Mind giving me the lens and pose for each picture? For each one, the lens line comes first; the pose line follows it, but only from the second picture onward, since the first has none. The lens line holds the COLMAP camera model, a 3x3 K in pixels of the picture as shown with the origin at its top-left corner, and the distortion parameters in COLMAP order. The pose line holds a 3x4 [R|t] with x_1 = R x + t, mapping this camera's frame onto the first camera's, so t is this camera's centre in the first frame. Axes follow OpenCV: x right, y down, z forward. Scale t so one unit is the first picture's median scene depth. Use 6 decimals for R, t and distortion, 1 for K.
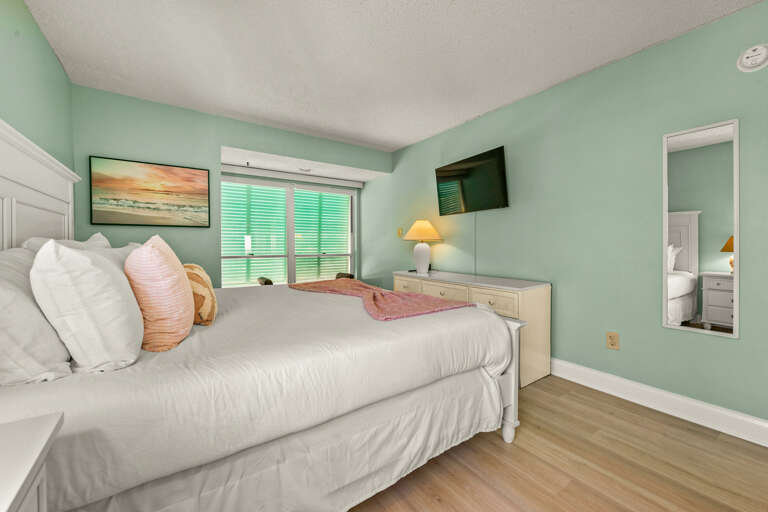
lens RADIAL K [[309.8, 0, 383.3], [0, 309.8, 244.0], [0, 0, 1]] dist [-0.003251, -0.000791]
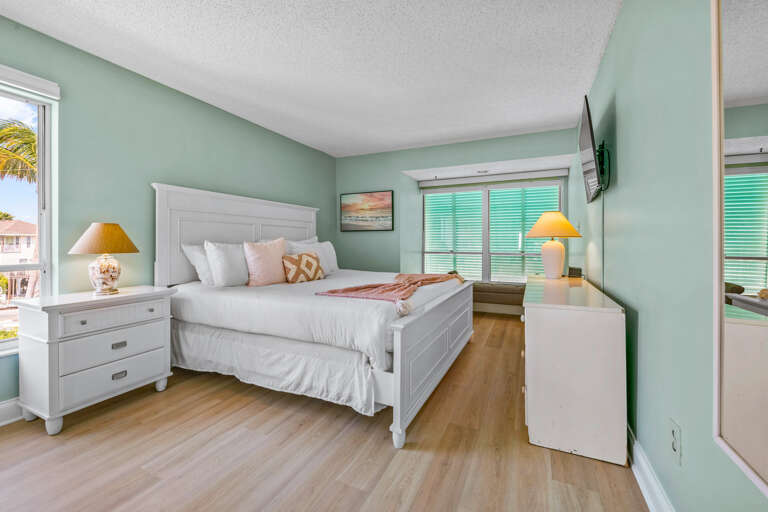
lens RADIAL K [[309.8, 0, 391.8], [0, 309.8, 243.6], [0, 0, 1]] dist [-0.003251, -0.000791]
pose [[0.503681, 0.004059, -0.863880, 0.717633], [-0.000648, 0.999990, 0.004321, 0.001233], [0.863890, -0.001617, 0.503679, 0.291331]]
